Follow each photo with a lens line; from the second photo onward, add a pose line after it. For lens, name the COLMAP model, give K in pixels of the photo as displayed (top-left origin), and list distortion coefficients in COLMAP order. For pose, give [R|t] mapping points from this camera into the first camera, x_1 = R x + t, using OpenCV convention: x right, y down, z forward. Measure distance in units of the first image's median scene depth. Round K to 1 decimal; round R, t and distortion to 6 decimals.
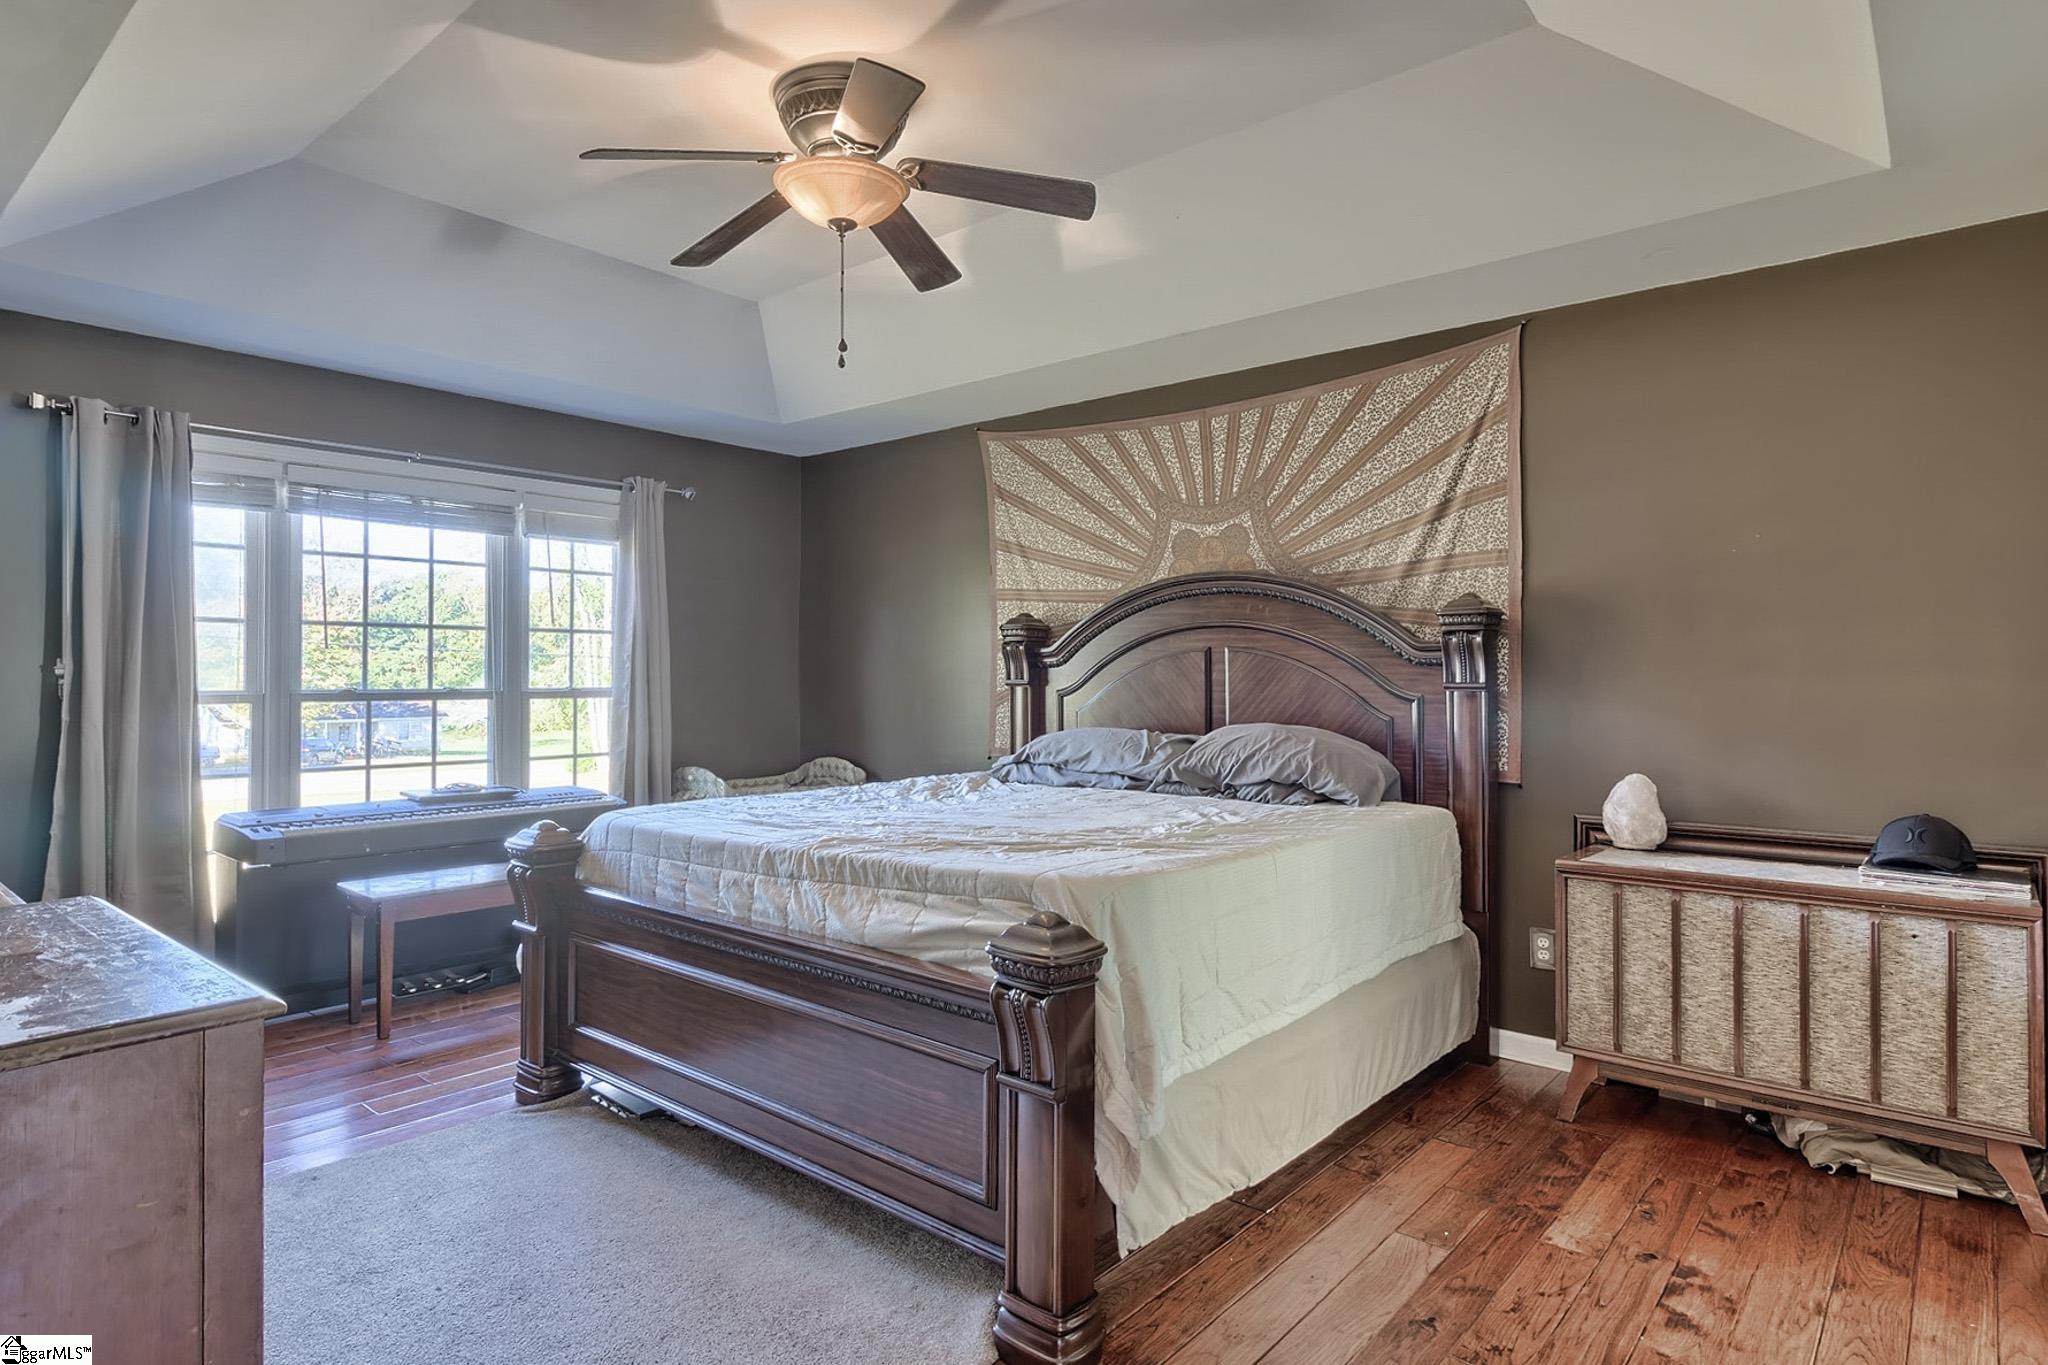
lens RADIAL K [[1118.4, 0, 1011.7], [0, 1118.4, 674.8], [0, 0, 1]] dist [-0.004225, -0.000781]
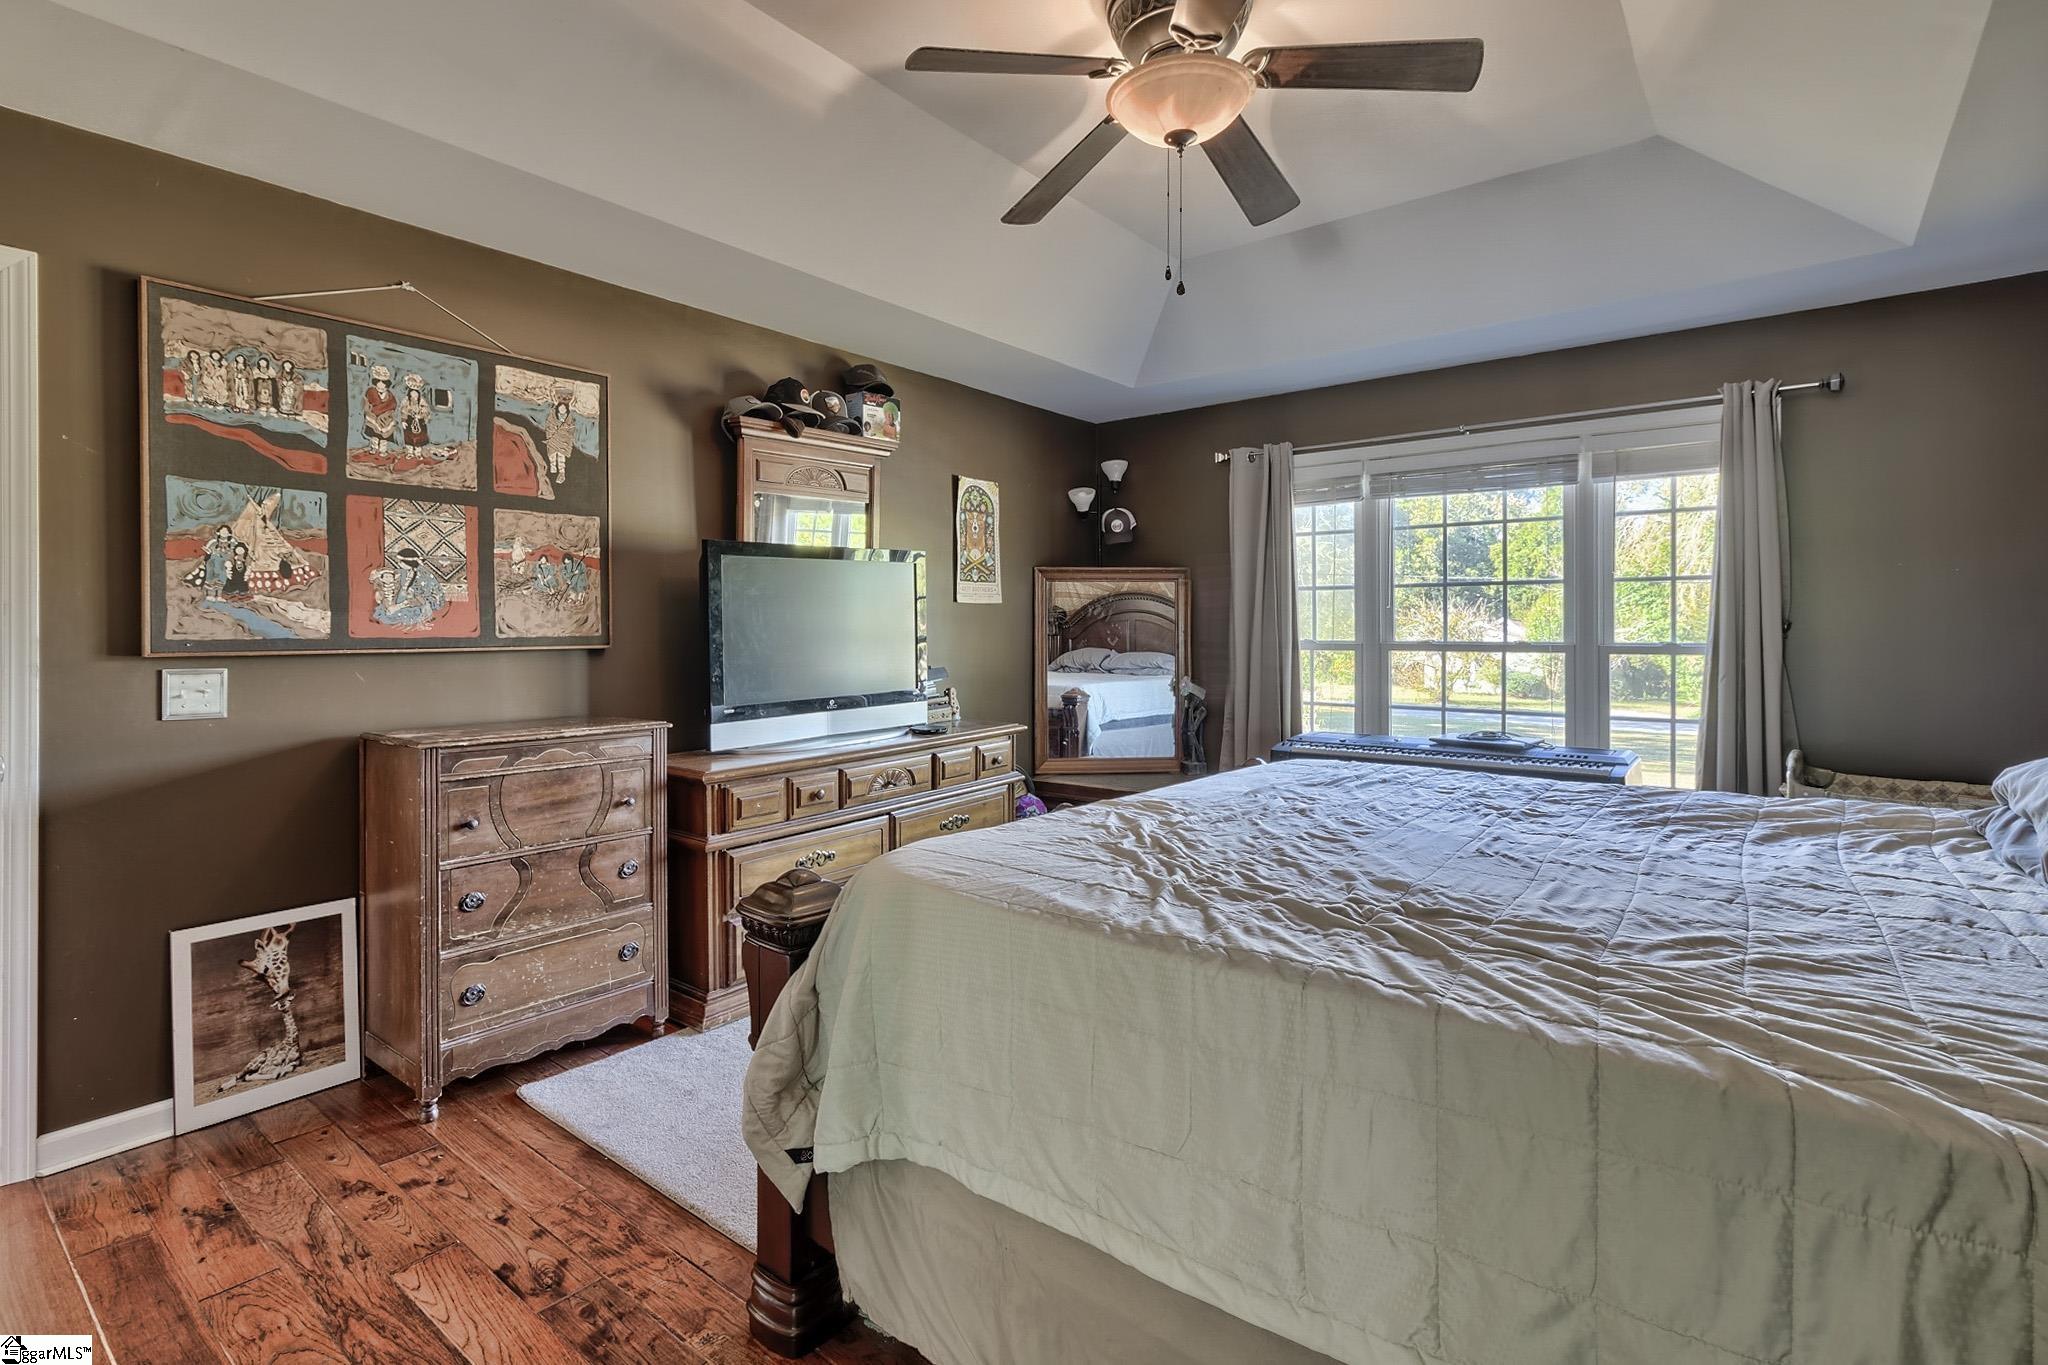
lens RADIAL K [[949.6, 0, 1018.4], [0, 949.6, 631.5], [0, 0, 1]] dist [-0.000124, 0.000138]
pose [[0.008969, 0.007242, -0.999934, 0.537734], [0.000785, 0.999973, 0.007250, -0.005607], [0.999959, -0.000850, 0.008963, 0.751520]]
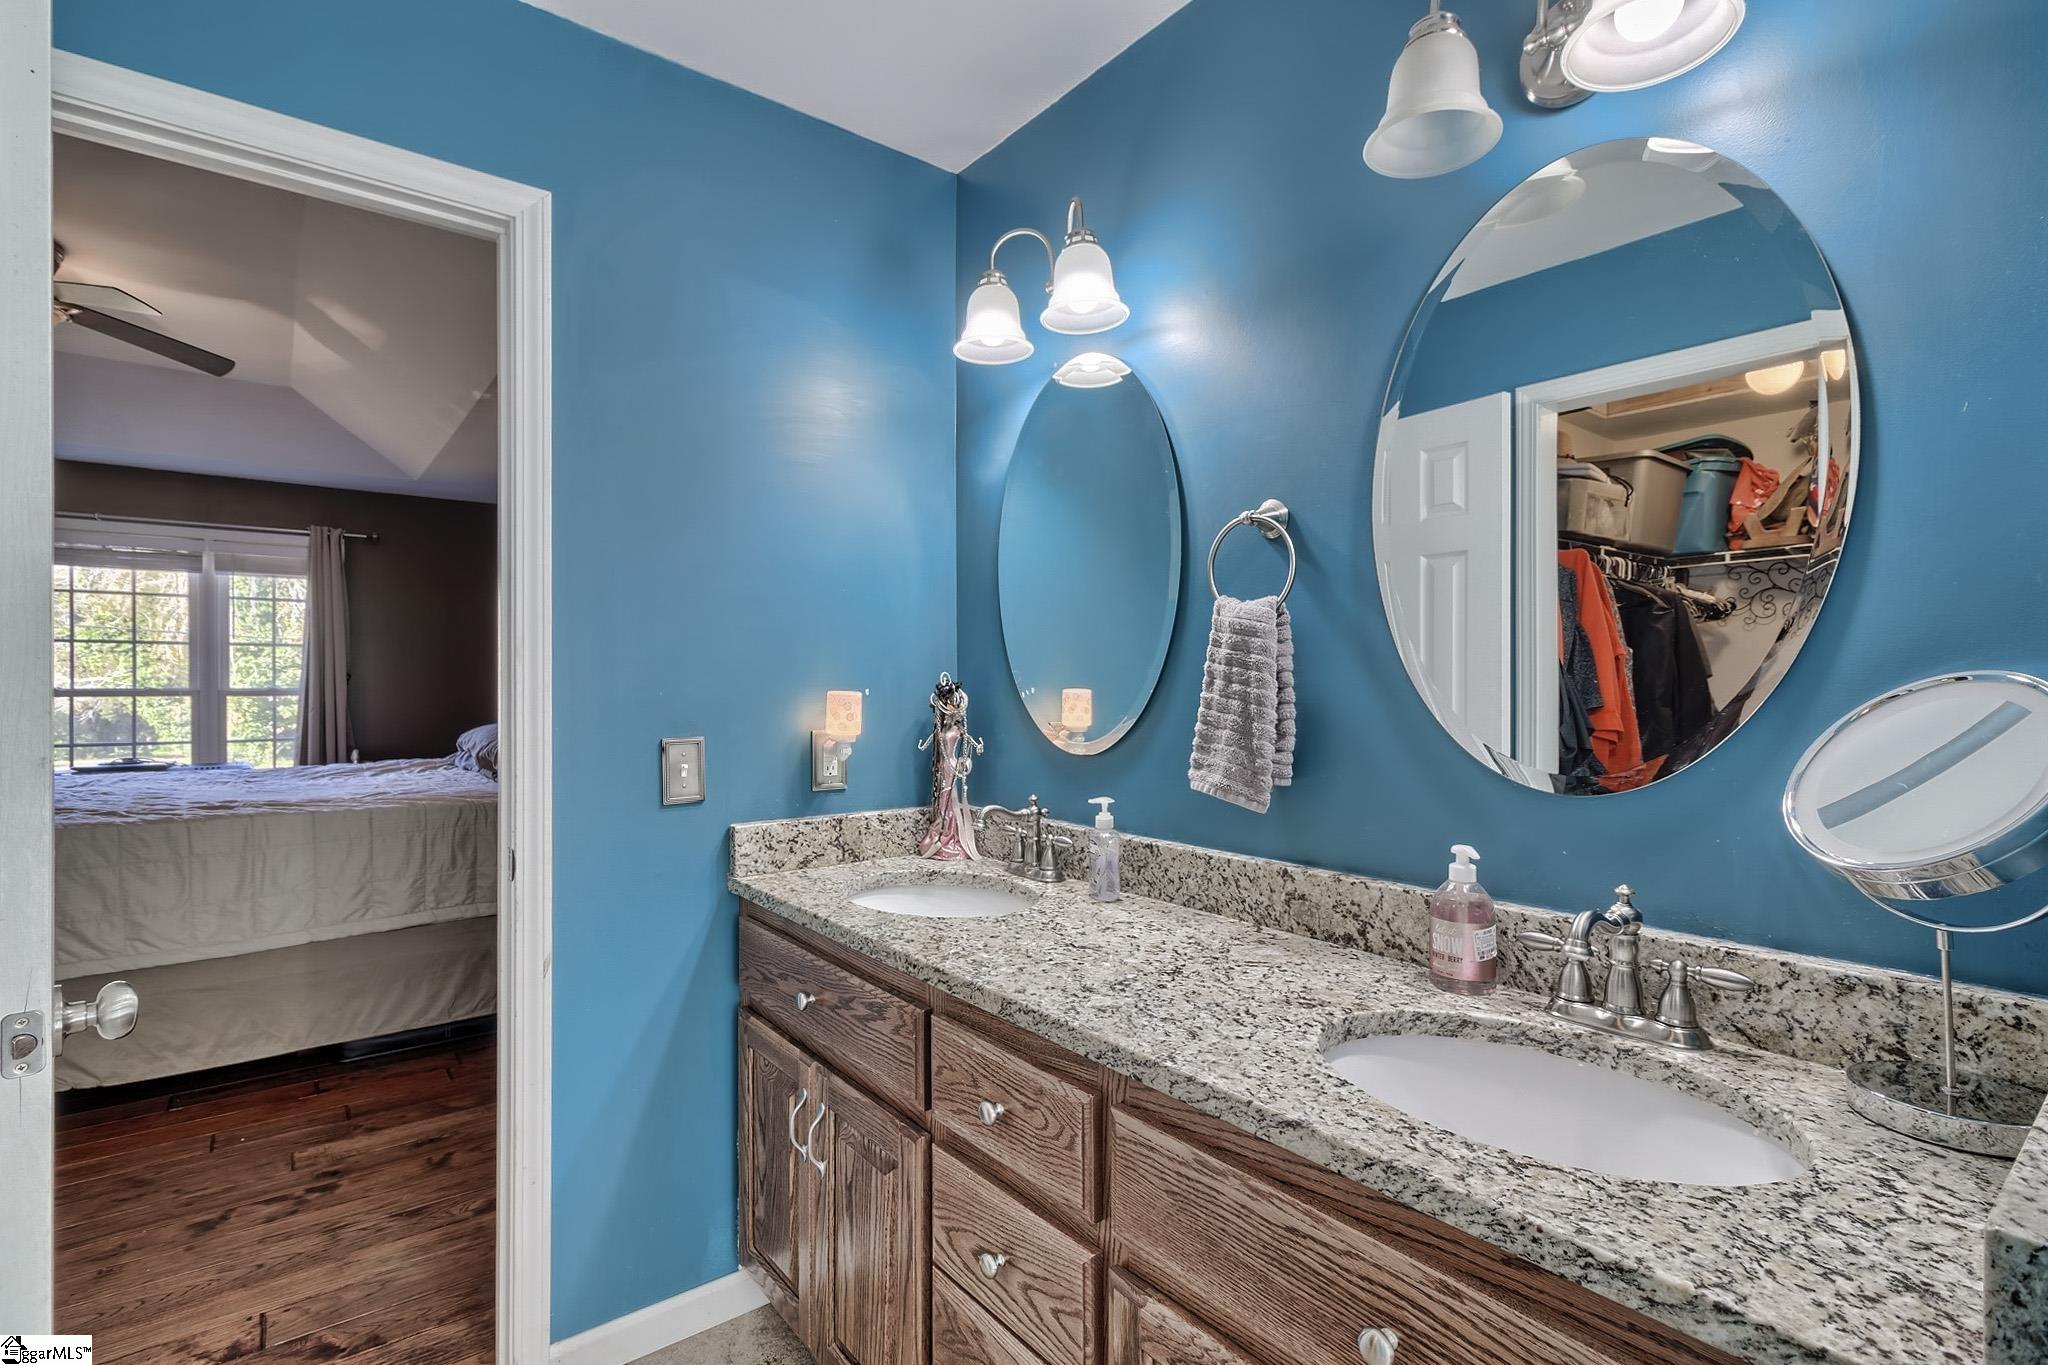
lens RADIAL K [[949.6, 0, 1035.0], [0, 949.6, 681.8], [0, 0, 1]] dist [-0.000124, 0.000138]
pose [[0.981734, 0.004342, -0.190208, 1.092981], [-0.003534, 0.999983, 0.004590, -0.006204], [0.190225, -0.003834, 0.981733, 0.111927]]
